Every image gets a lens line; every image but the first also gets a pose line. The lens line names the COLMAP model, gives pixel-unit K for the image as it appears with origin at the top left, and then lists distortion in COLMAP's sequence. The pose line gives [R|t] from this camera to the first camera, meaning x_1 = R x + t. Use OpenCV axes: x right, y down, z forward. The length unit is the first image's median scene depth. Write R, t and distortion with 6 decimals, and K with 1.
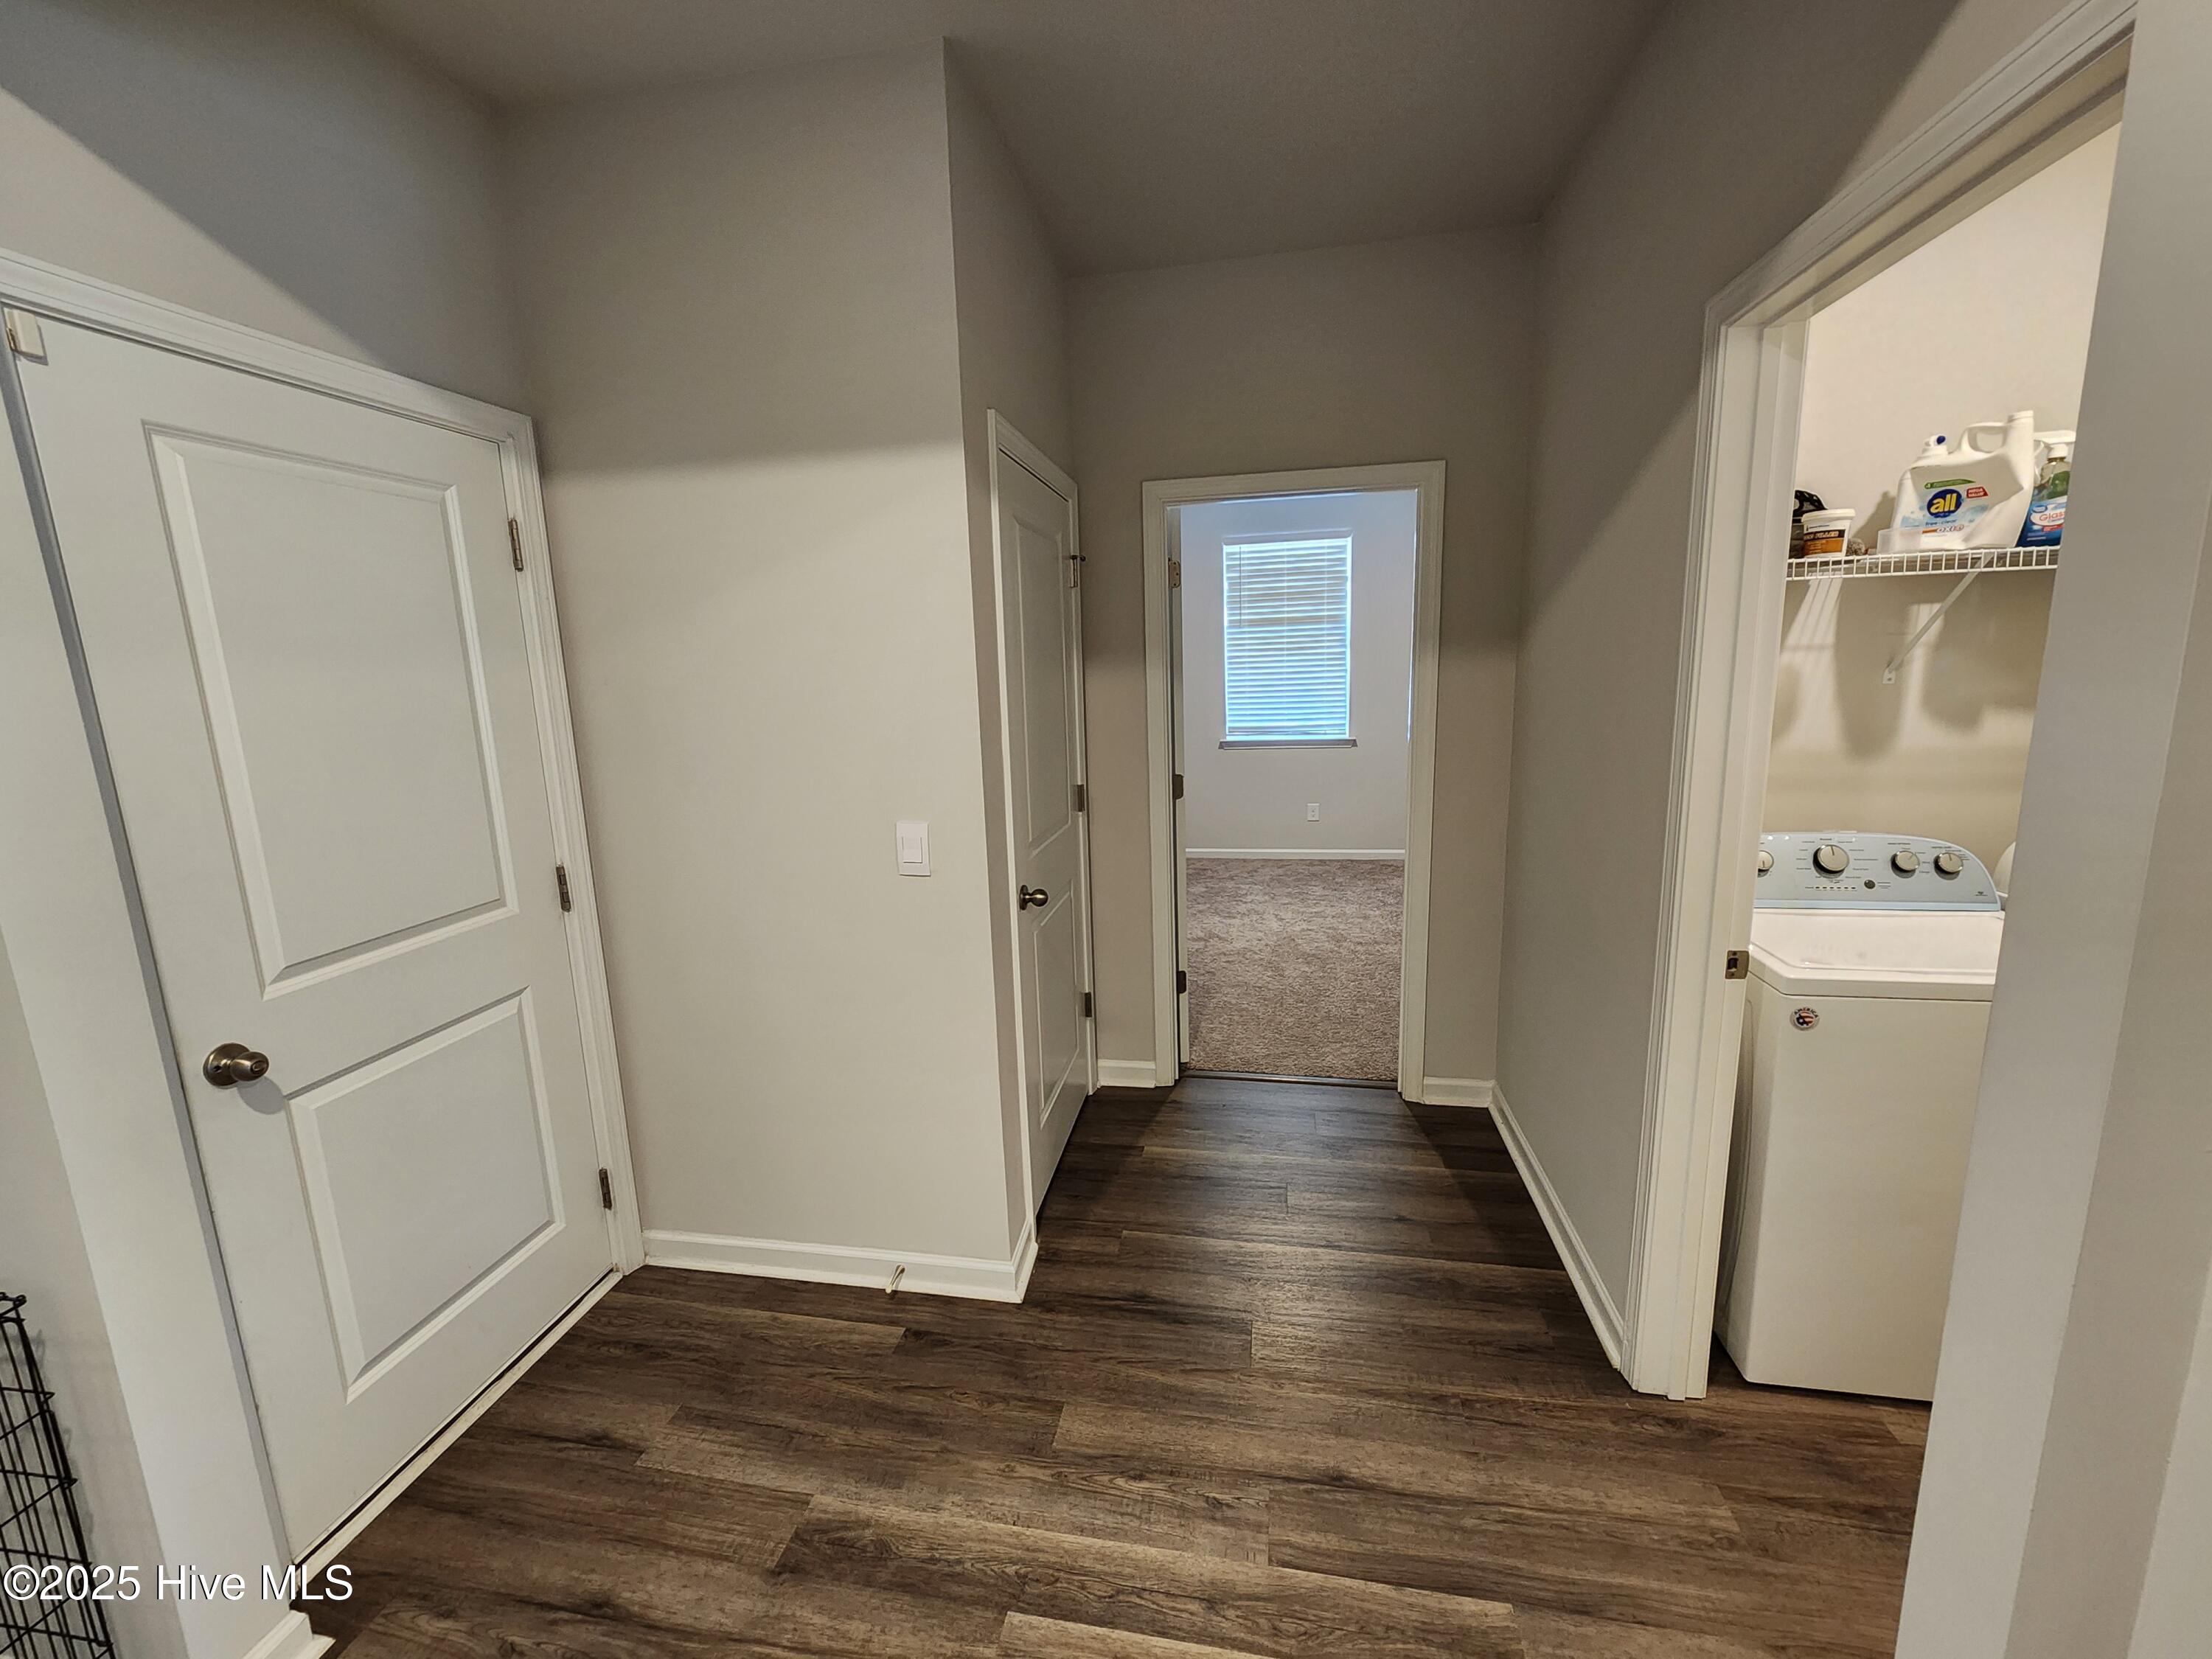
lens RADIAL K [[915.2, 0, 1088.4], [0, 915.2, 829.7], [0, 0, 1]] dist [-0.001546, 0.000963]
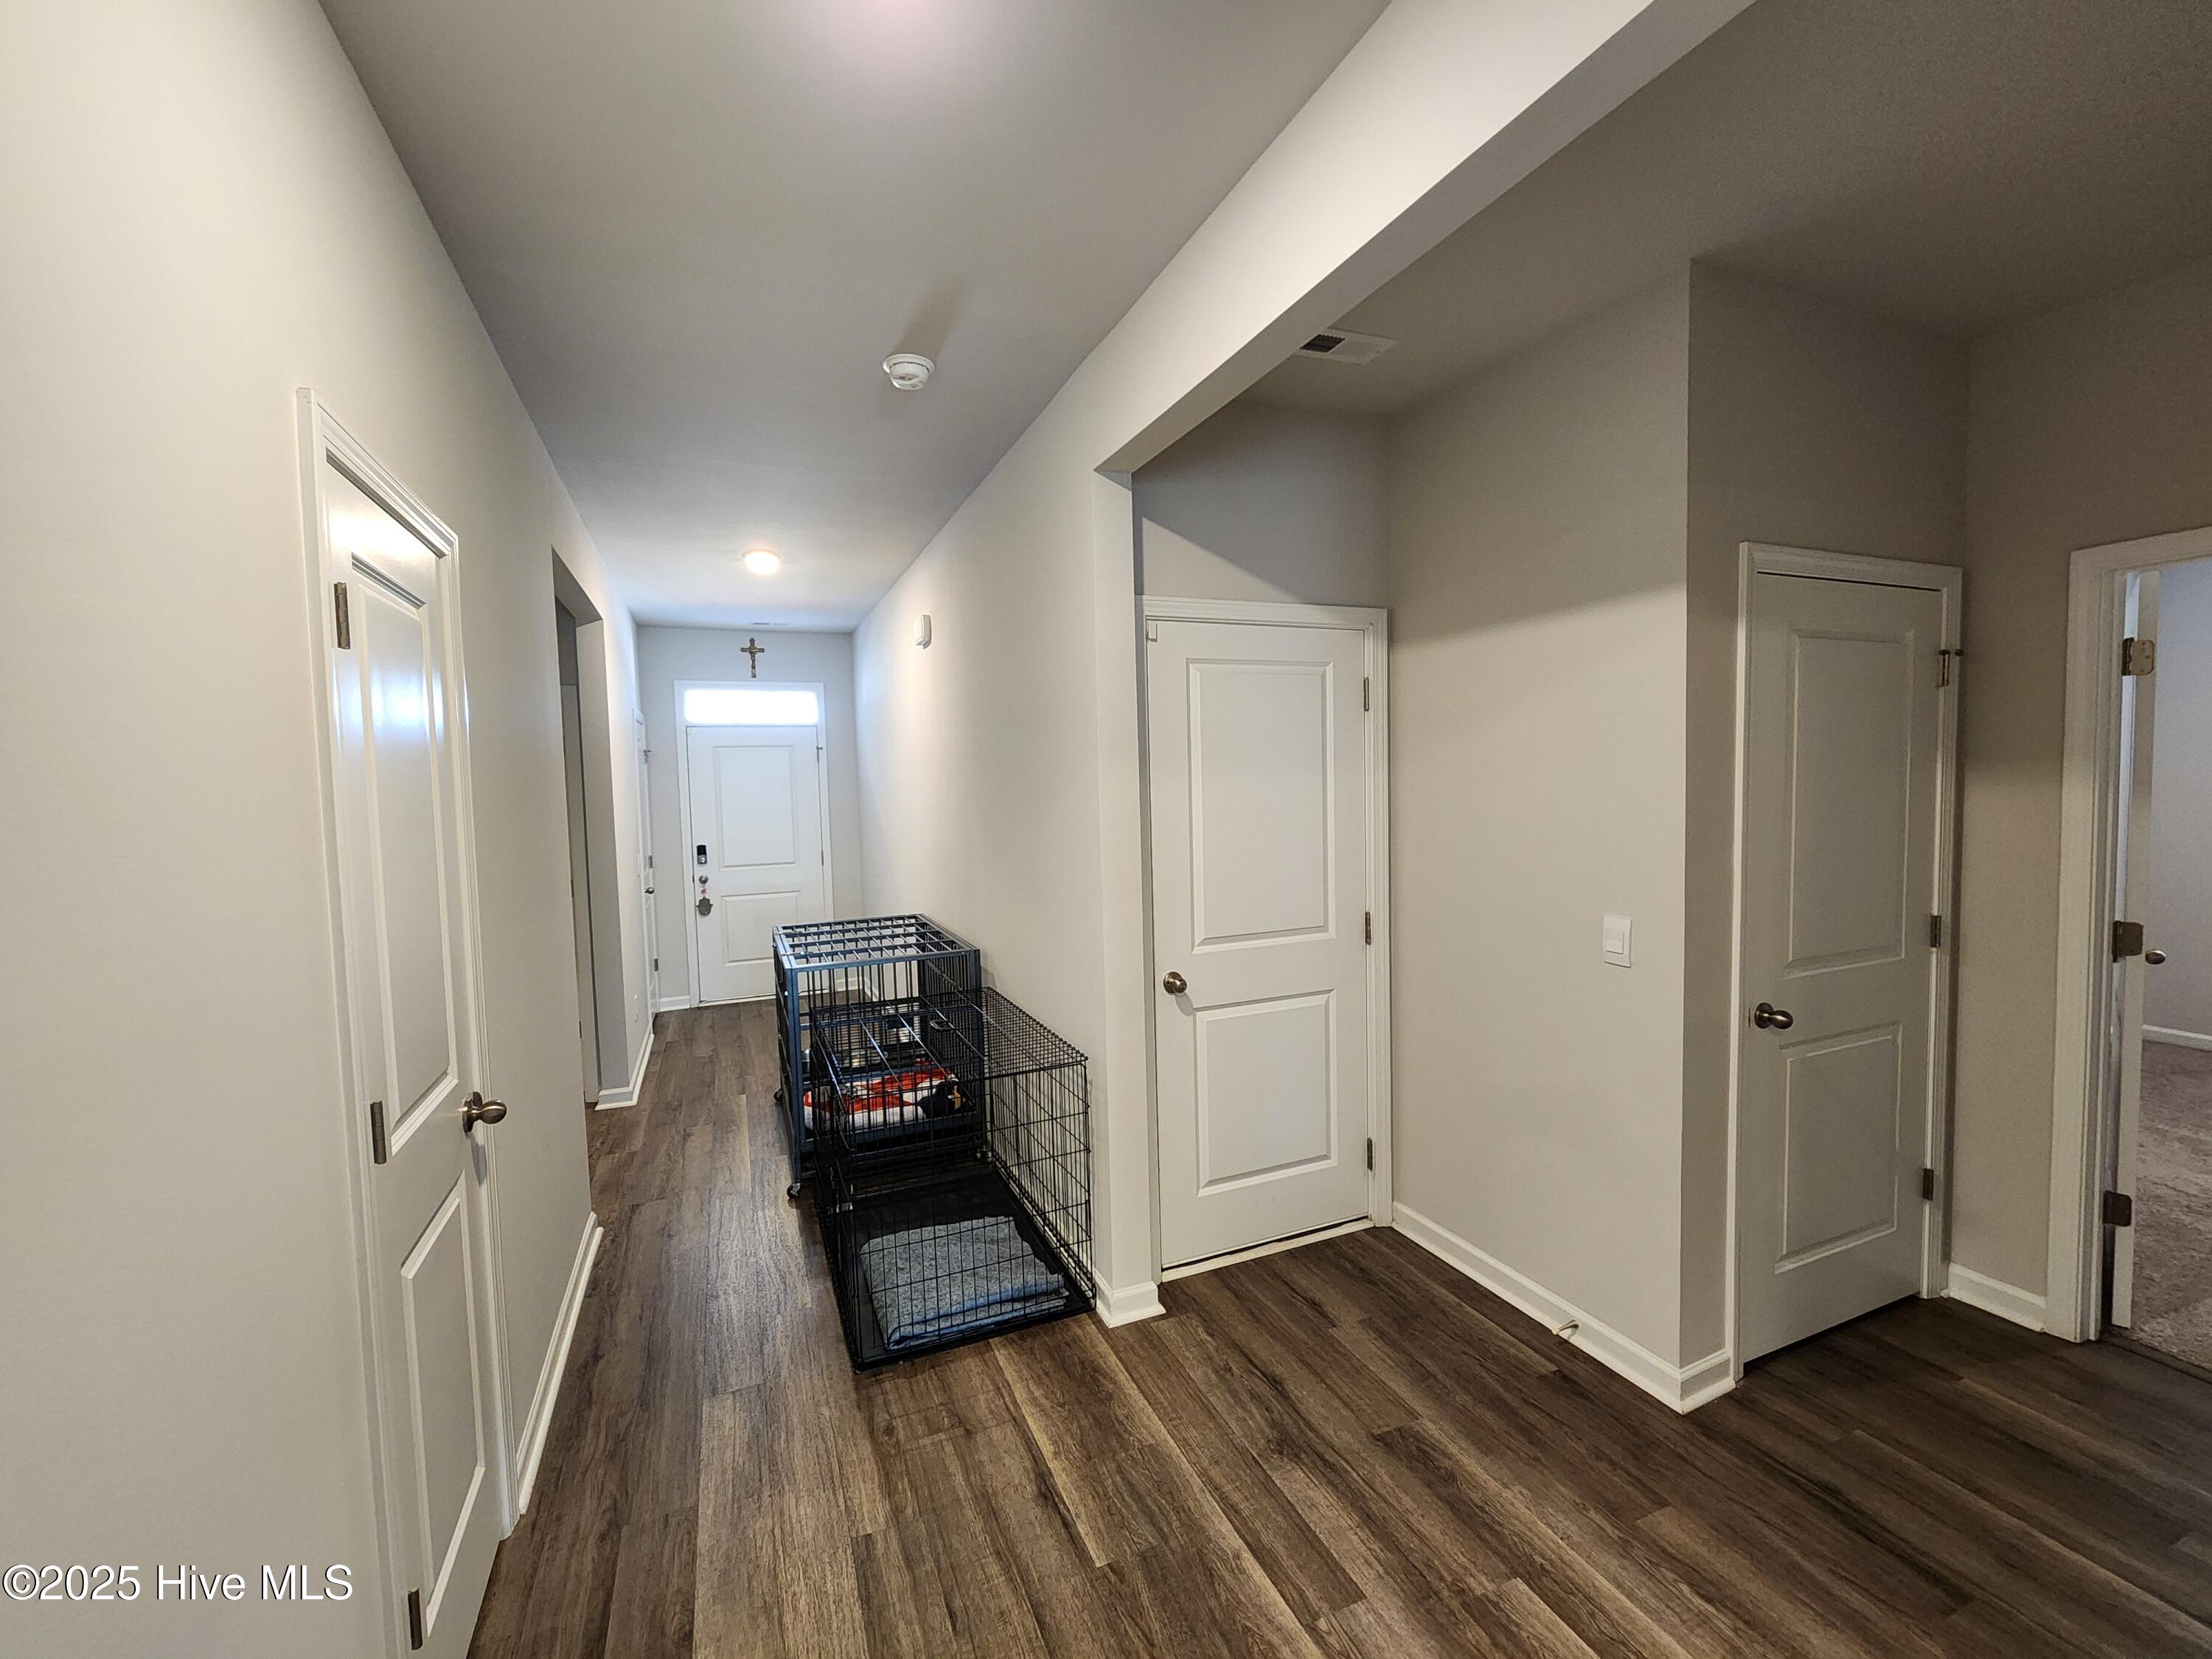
lens RADIAL K [[915.2, 0, 1088.4], [0, 915.2, 829.7], [0, 0, 1]] dist [-0.001546, 0.000963]
pose [[0.544523, 0.066418, -0.836112, 0.391529], [-0.143781, 0.989495, -0.015036, -0.003498], [0.826330, 0.128405, 0.548353, -0.170832]]
